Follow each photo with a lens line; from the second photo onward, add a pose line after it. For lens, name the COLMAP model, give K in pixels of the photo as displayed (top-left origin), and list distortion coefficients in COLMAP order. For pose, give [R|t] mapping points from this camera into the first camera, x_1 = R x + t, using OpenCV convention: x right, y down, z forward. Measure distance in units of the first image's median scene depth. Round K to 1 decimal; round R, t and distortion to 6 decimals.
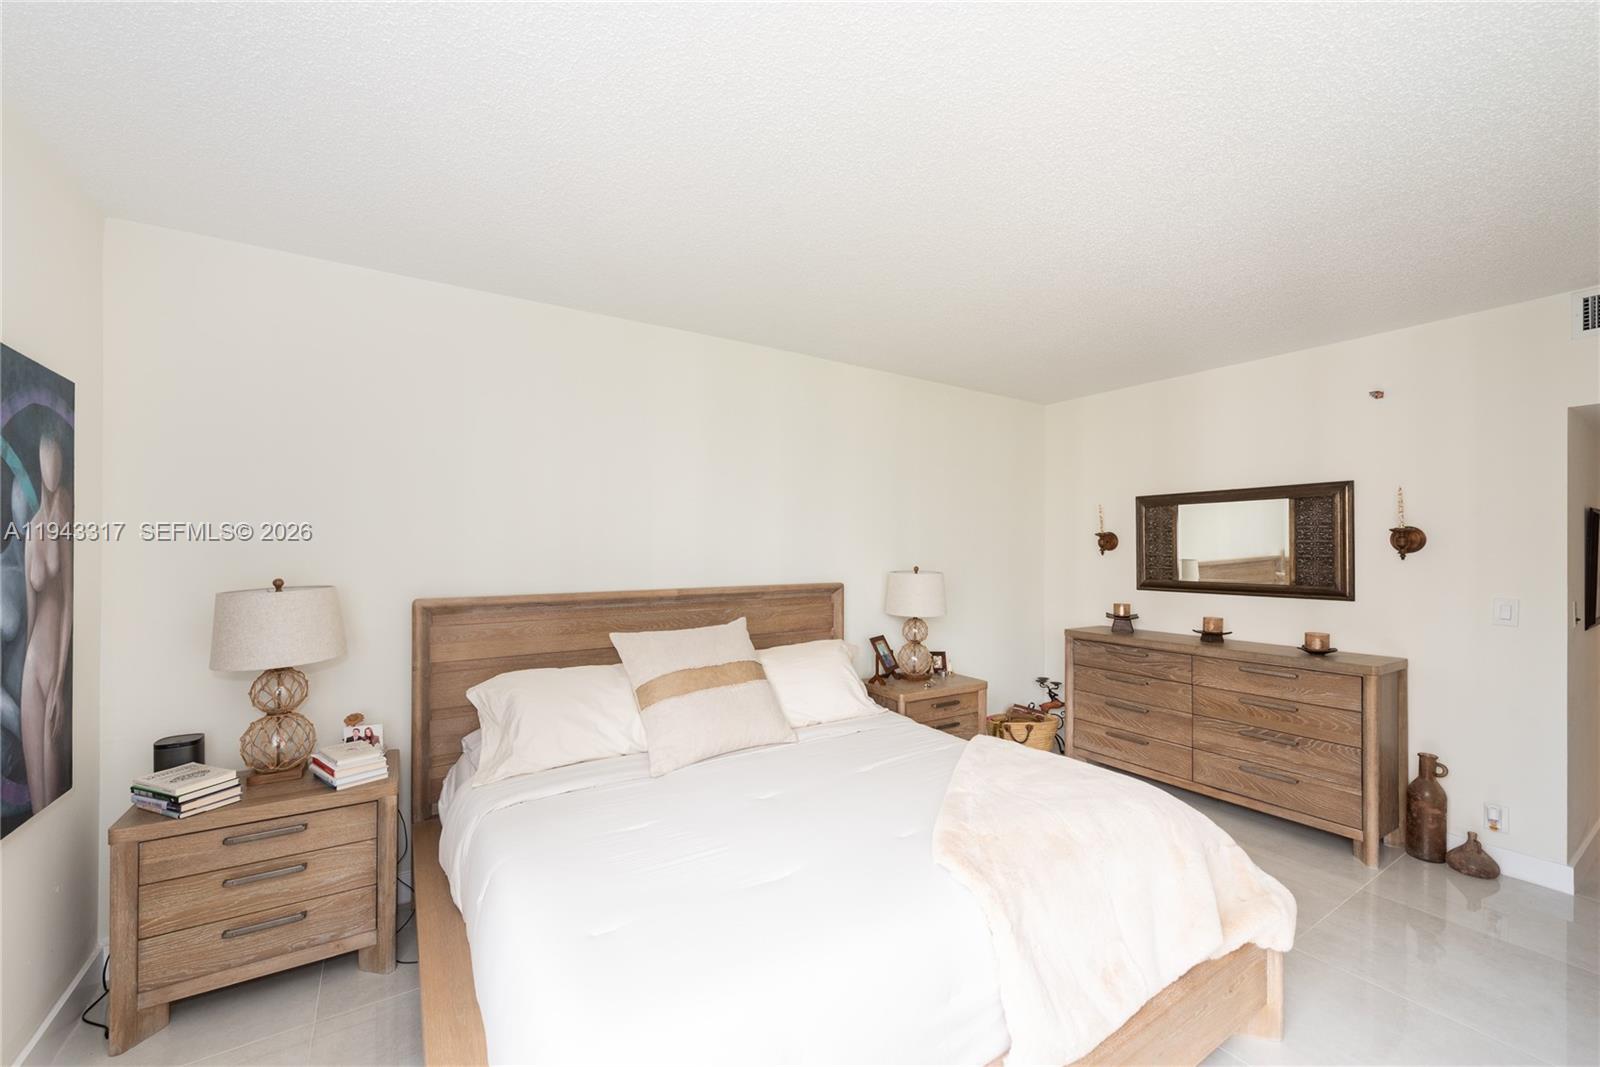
lens RADIAL K [[637.0, 0, 799.2], [0, 637.0, 547.2], [0, 0, 1]] dist [-0.000812, -0.000180]
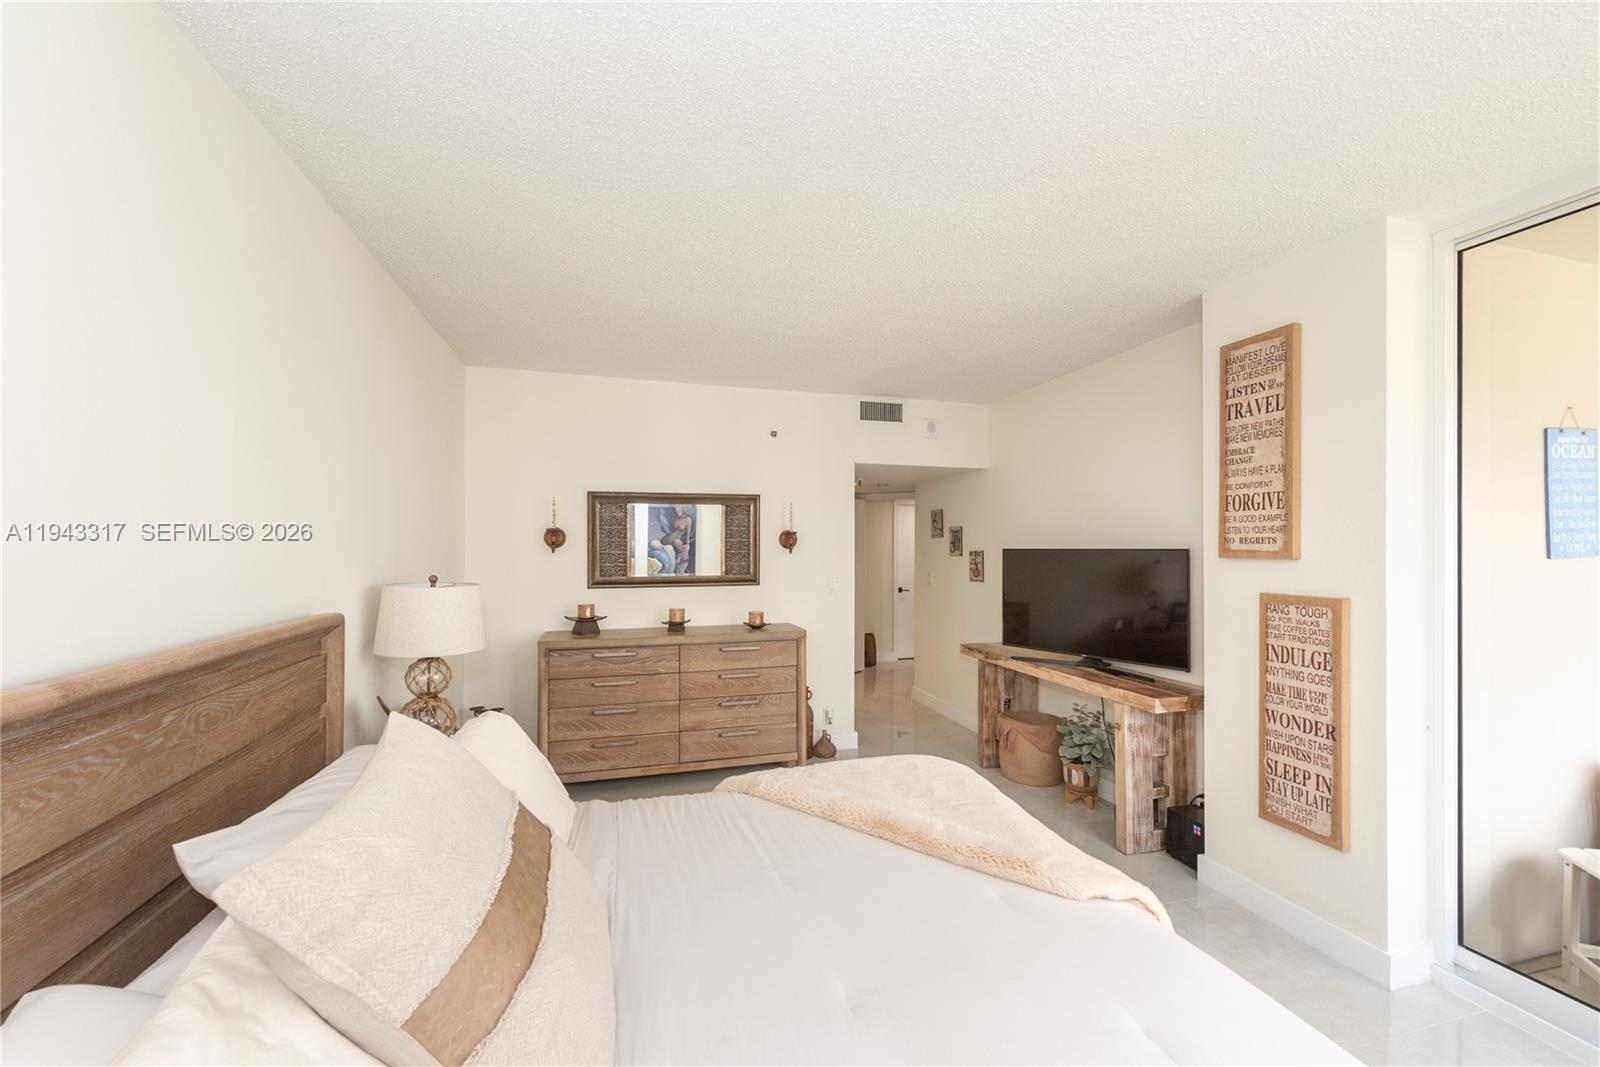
lens RADIAL K [[619.8, 0, 797.3], [0, 619.8, 546.4], [0, 0, 1]] dist [0.019677, -0.007792]
pose [[0.288384, -0.002110, 0.957512, -0.329072], [-0.001958, 0.999994, 0.002793, -0.000292], [-0.957513, -0.002681, 0.288379, 0.514063]]
